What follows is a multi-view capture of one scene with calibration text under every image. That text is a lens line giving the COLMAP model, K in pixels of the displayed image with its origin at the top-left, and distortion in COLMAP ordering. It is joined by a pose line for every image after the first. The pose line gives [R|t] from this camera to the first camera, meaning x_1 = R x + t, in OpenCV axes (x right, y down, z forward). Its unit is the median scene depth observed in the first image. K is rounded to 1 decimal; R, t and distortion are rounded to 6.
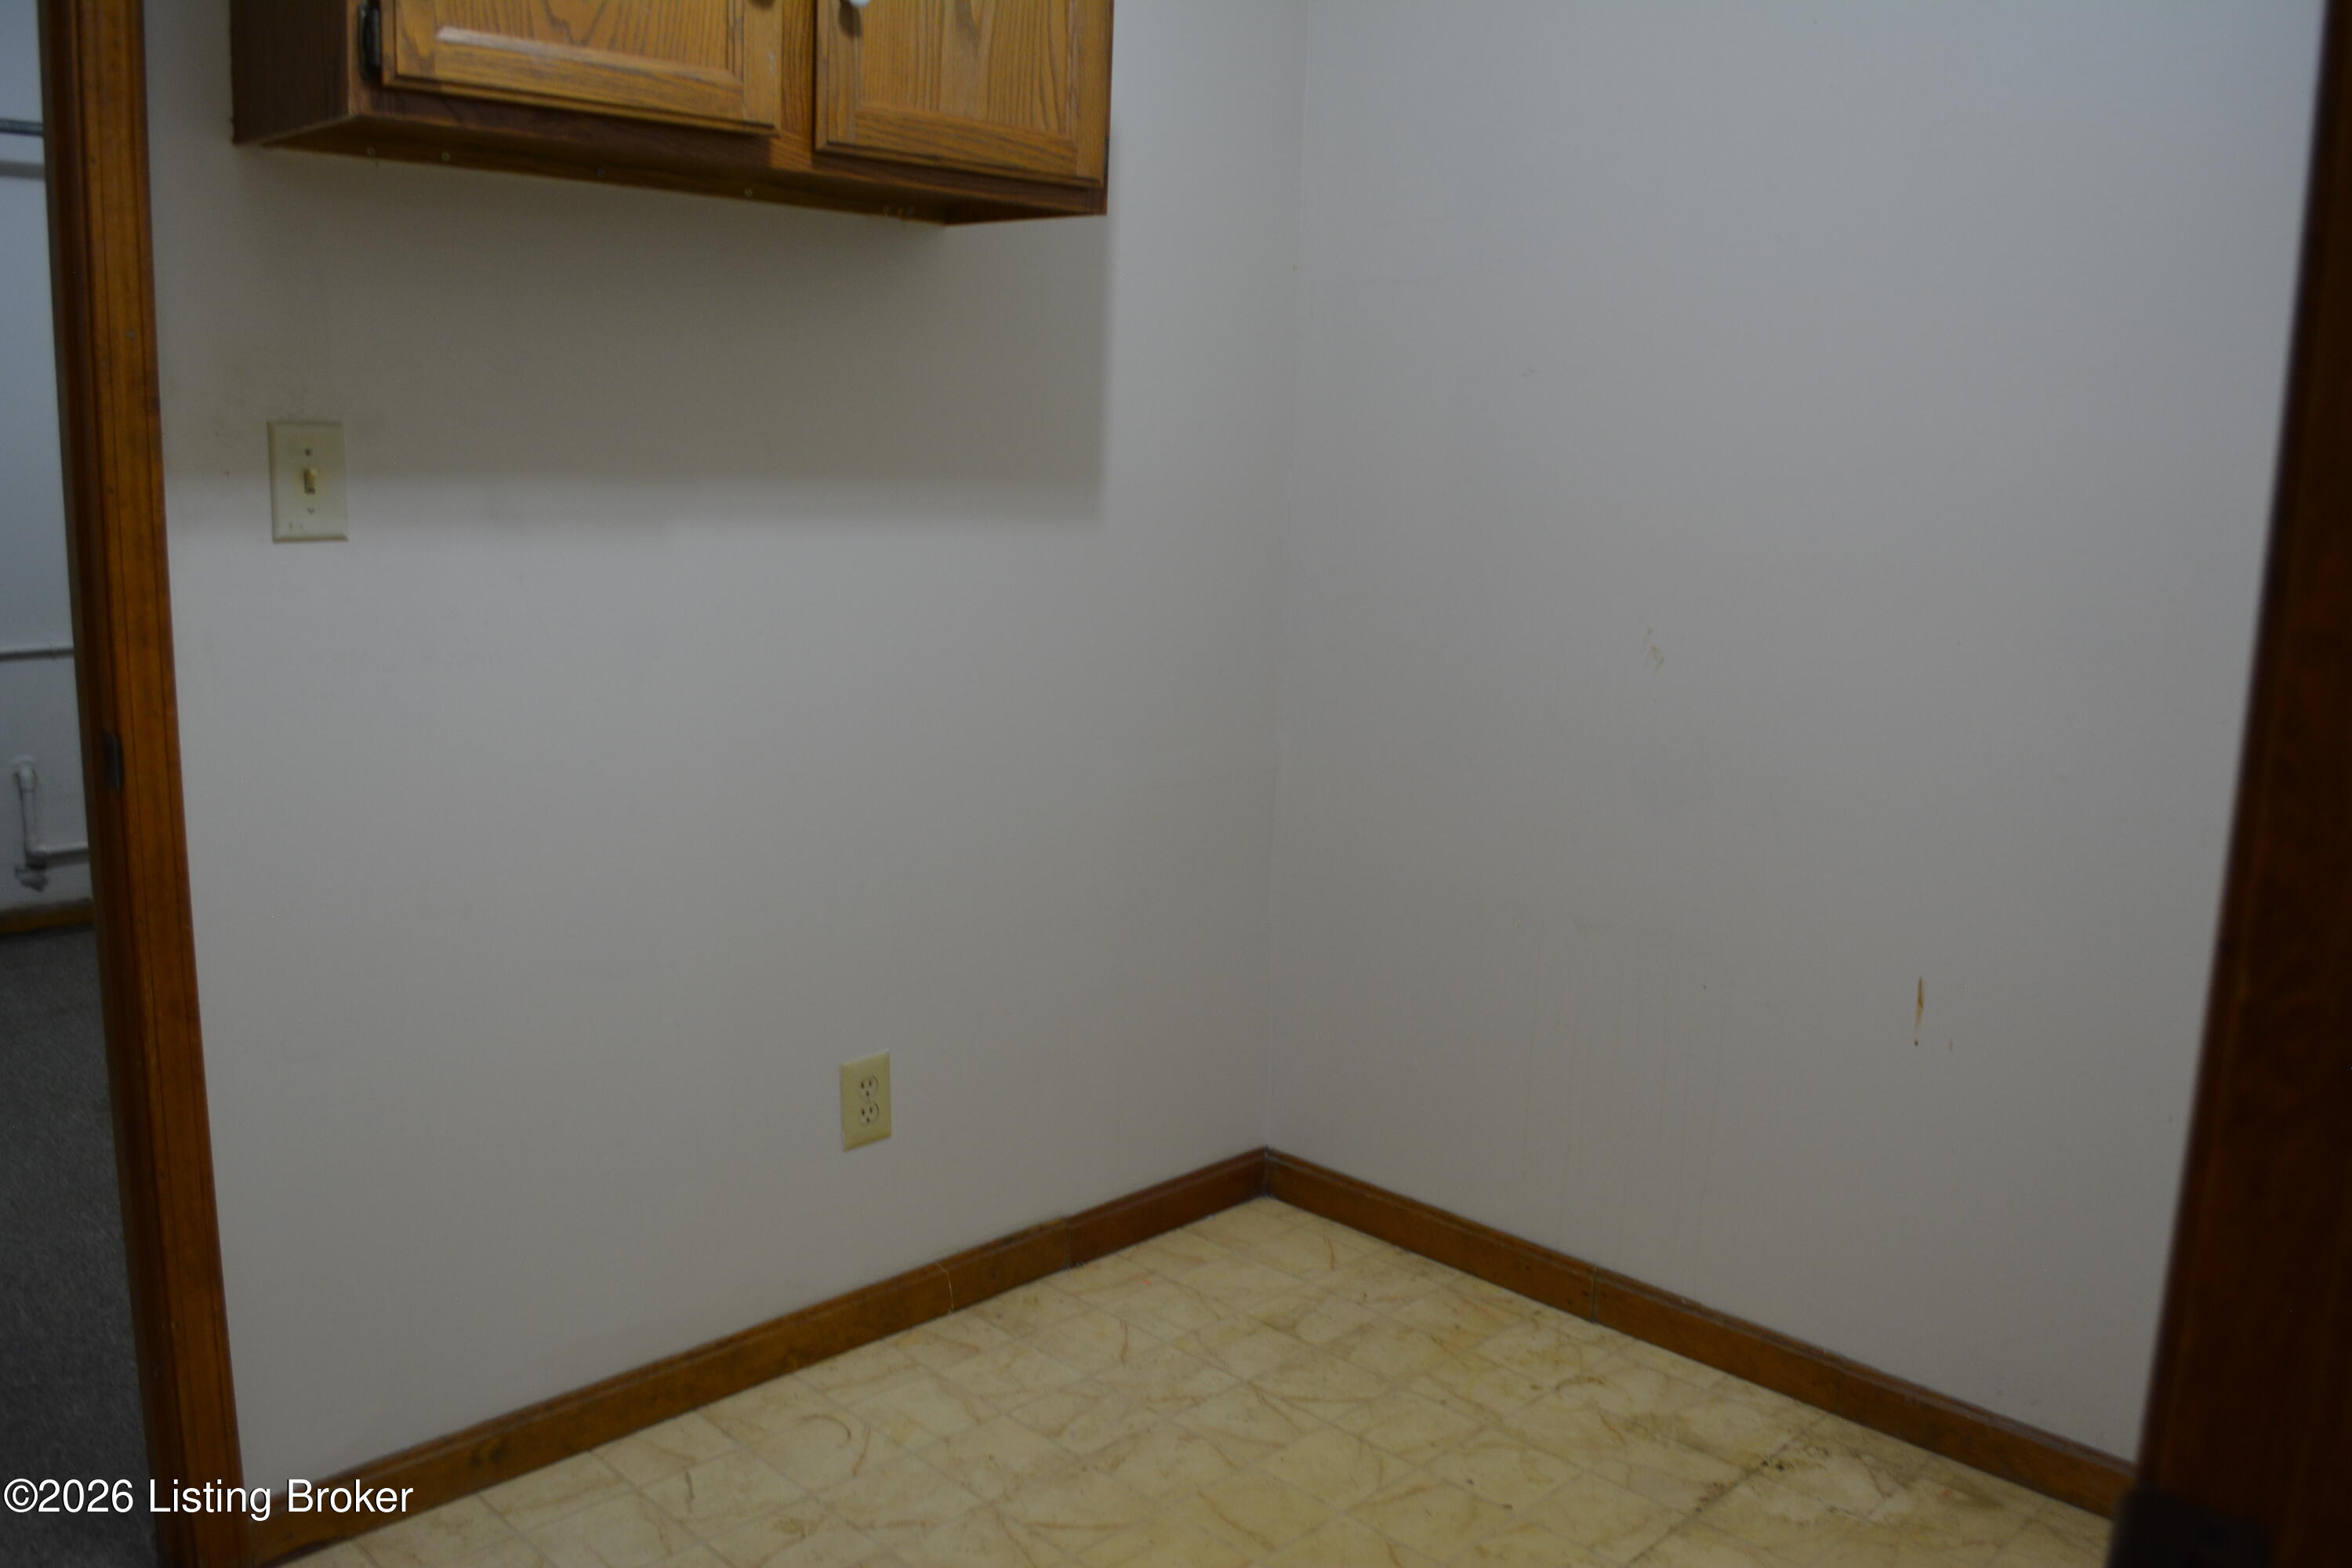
lens RADIAL K [[1853.8, 0, 1172.0], [0, 1853.8, 784.0], [0, 0, 1]] dist [-0.085686, 0.010208]
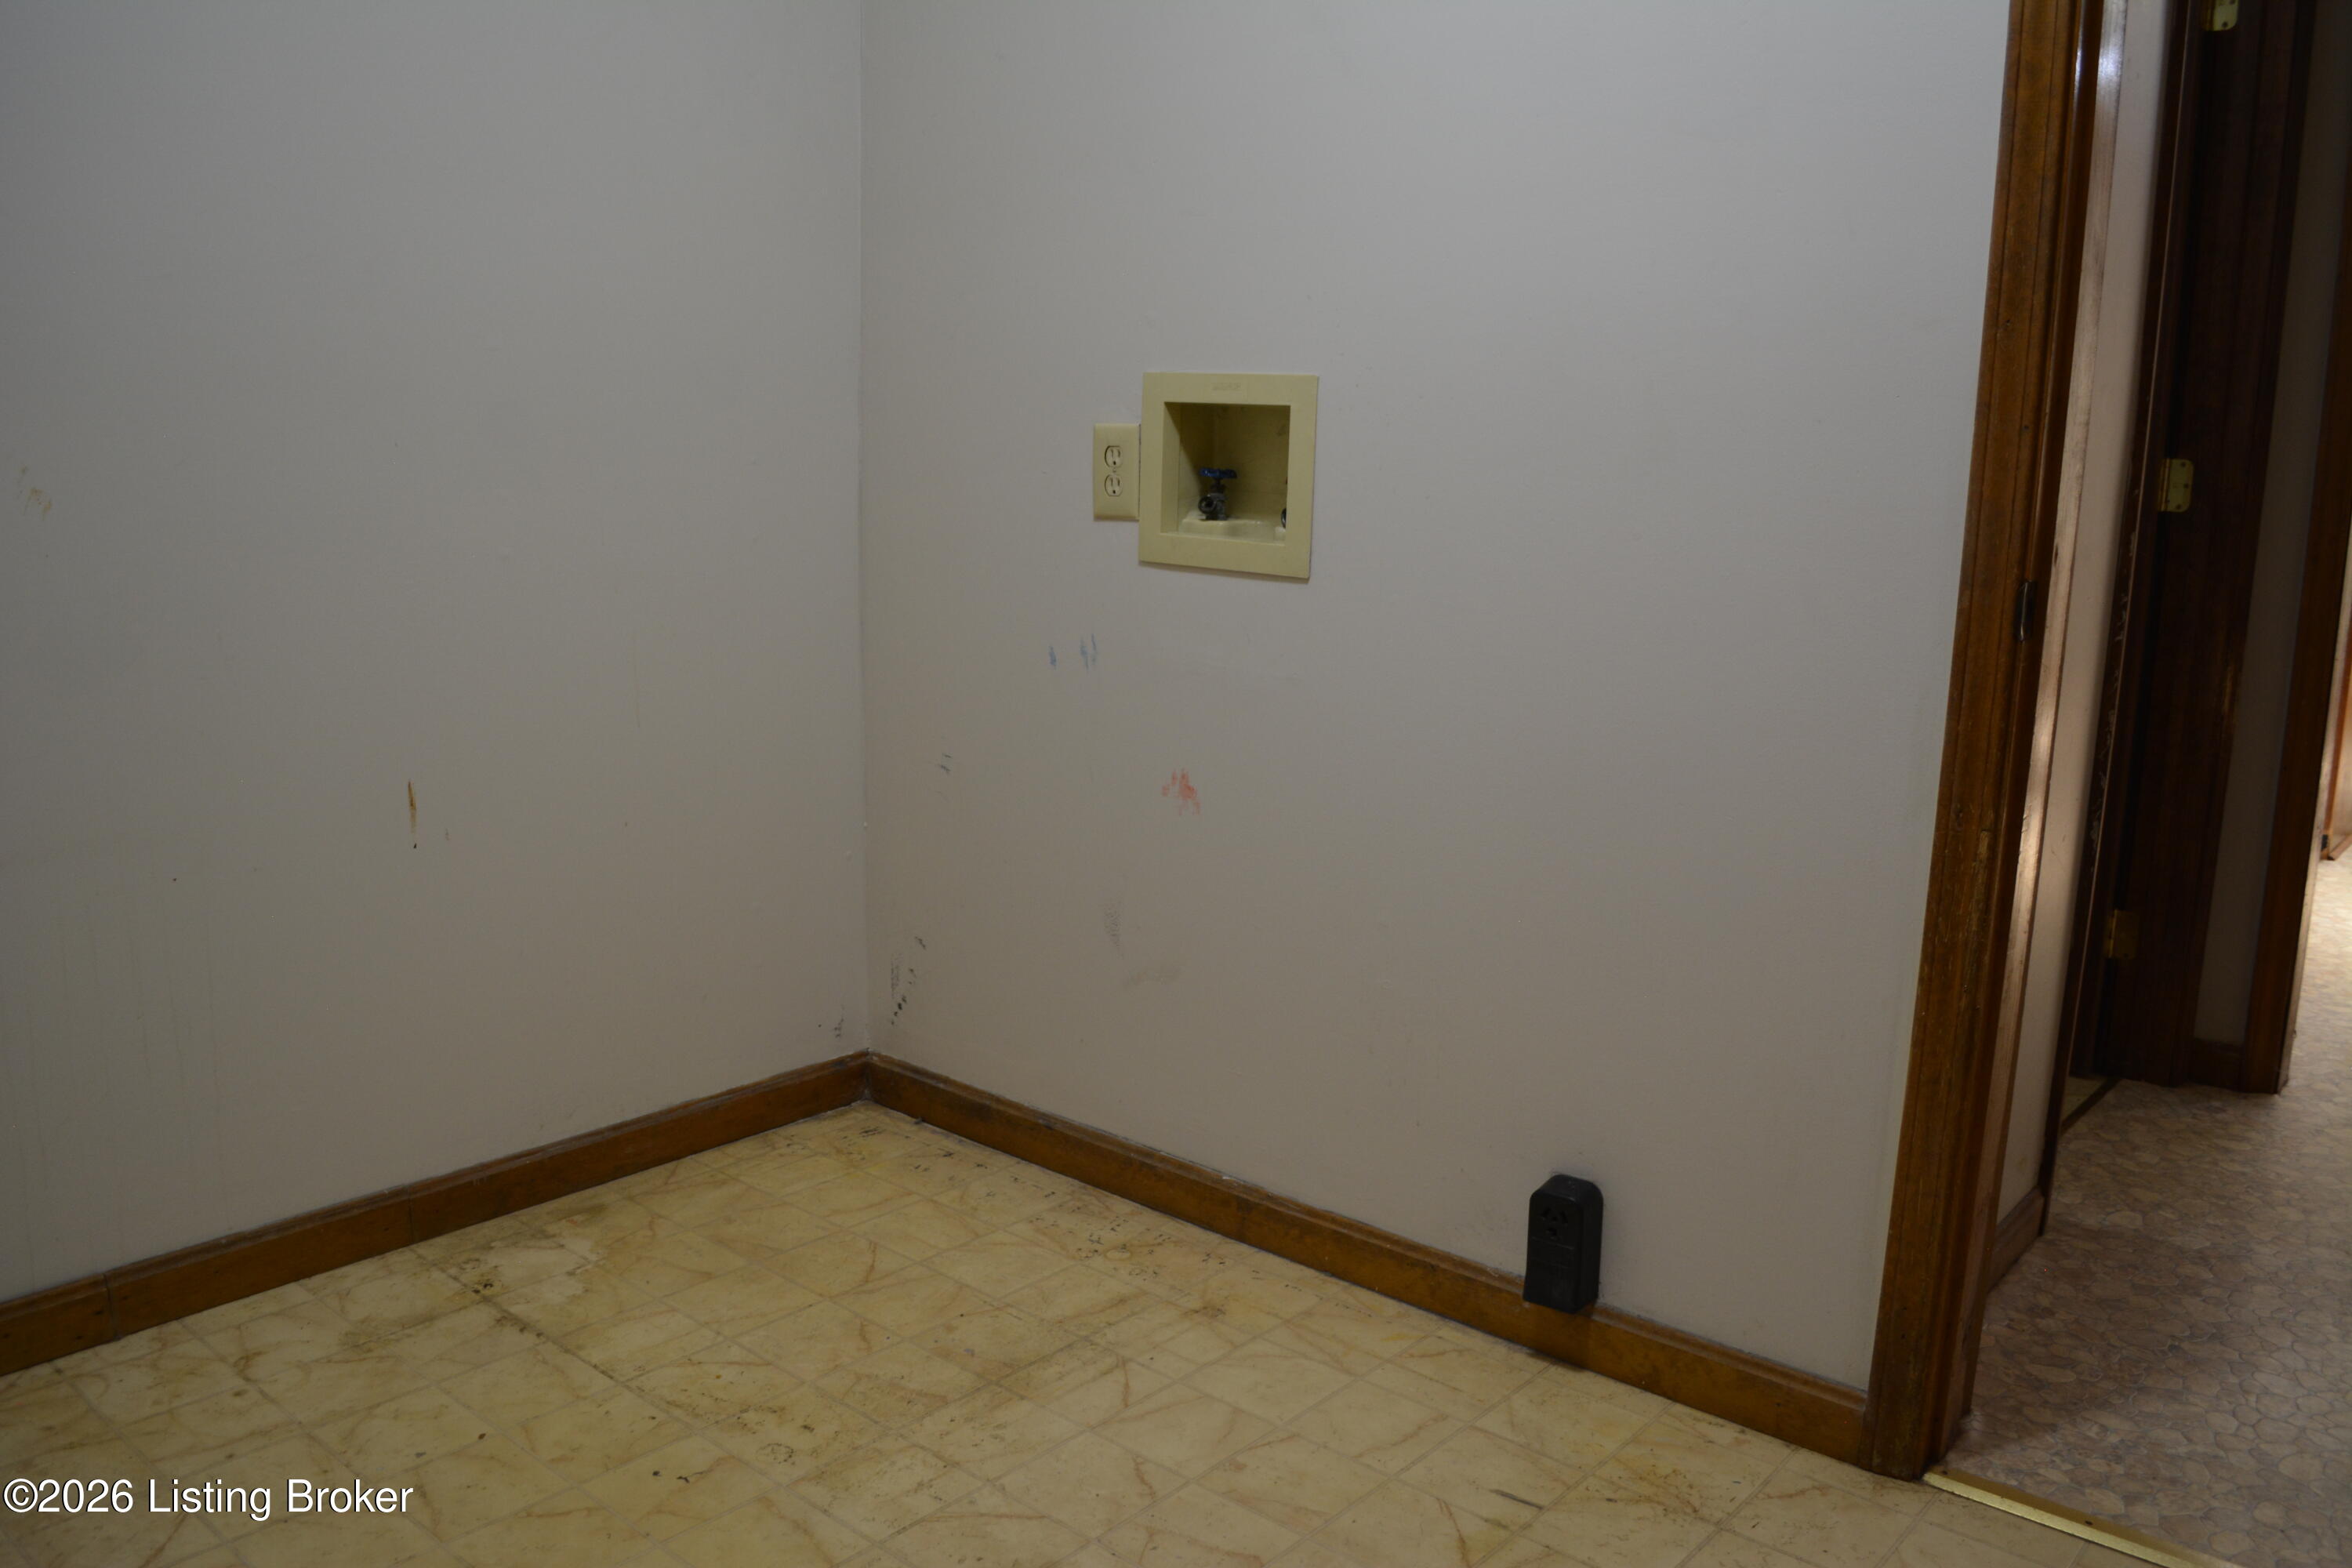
lens RADIAL K [[1853.8, 0, 1172.0], [0, 1853.8, 784.0], [0, 0, 1]] dist [-0.085686, 0.010208]
pose [[-0.070885, -0.214828, 0.974076, -0.593459], [0.156398, 0.962061, 0.223560, -0.051425], [-0.985147, 0.168191, -0.034597, 0.606709]]
